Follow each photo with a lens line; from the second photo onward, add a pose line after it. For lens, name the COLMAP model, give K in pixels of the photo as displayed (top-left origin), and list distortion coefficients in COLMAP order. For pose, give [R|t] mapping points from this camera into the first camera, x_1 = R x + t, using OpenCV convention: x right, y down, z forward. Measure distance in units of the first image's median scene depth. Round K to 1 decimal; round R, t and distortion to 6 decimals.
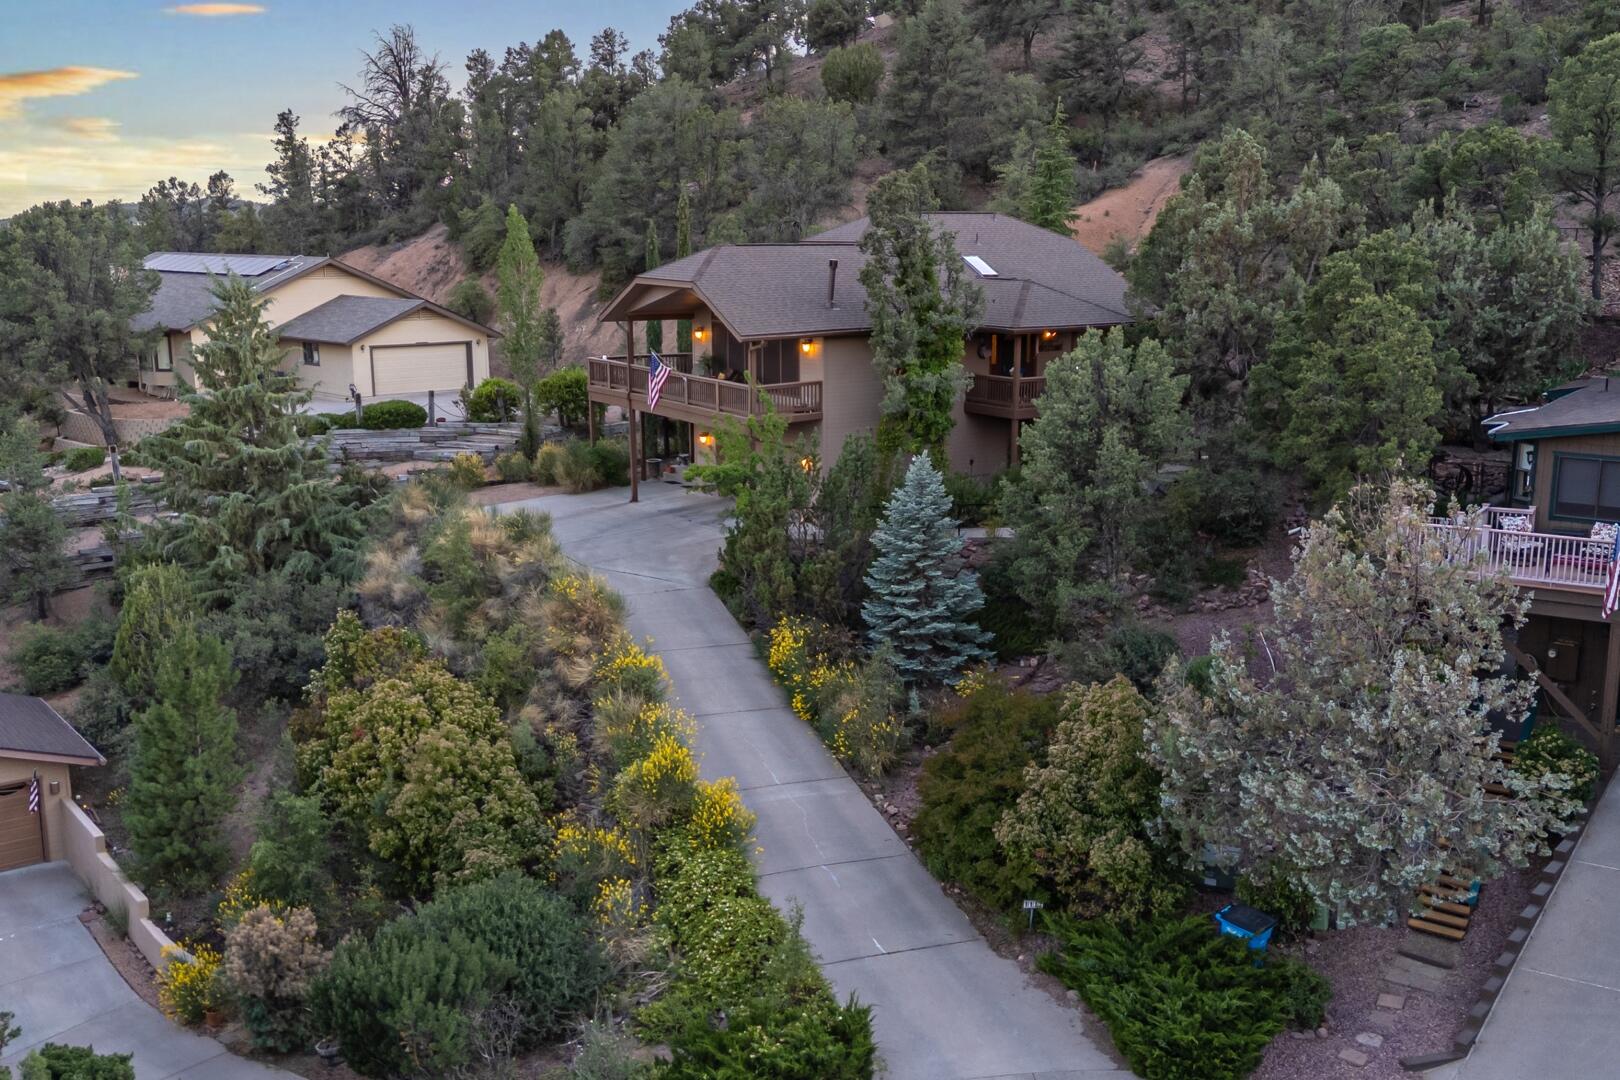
lens RADIAL K [[1373.5, 0, 810.0], [0, 1373.5, 540.0], [0, 0, 1]] dist [0.174139, -0.311204]
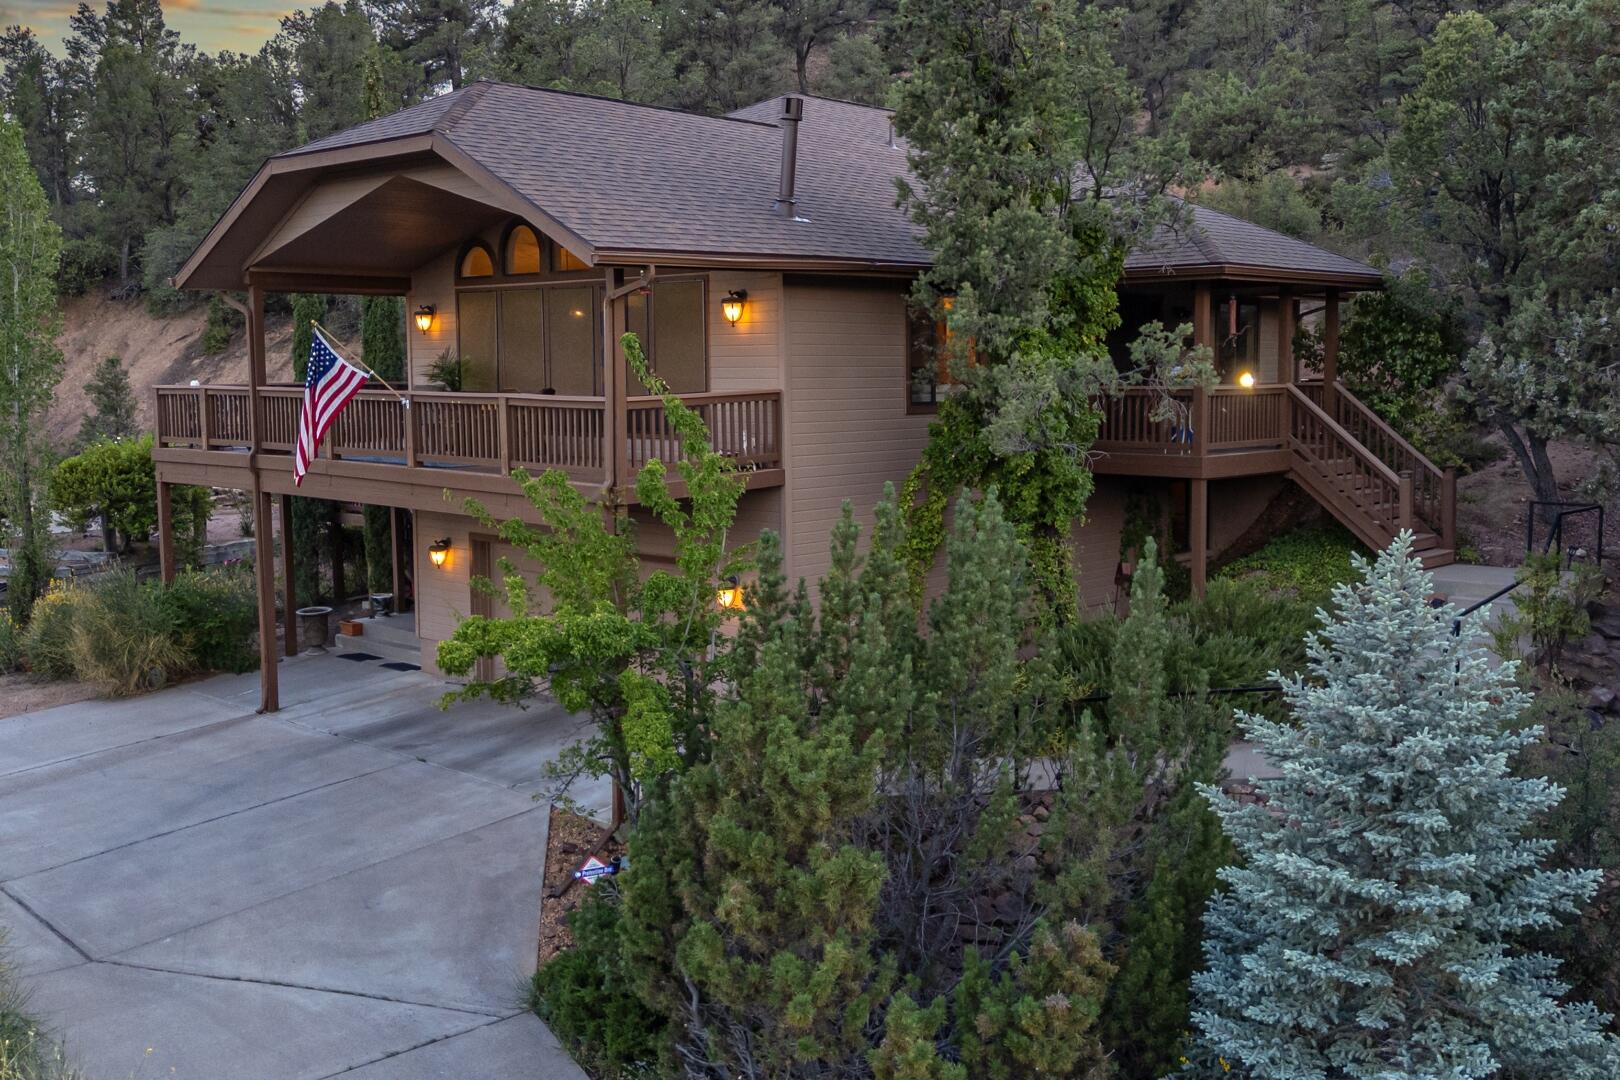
lens RADIAL K [[1443.1, 0, 861.8], [0, 1443.1, 500.1], [0, 0, 1]] dist [0.054810, -0.011000]
pose [[0.965519, -0.027064, 0.258921, -0.066266], [0.057708, 0.992088, -0.111497, -0.031913], [-0.253855, 0.122594, 0.959442, 0.517714]]
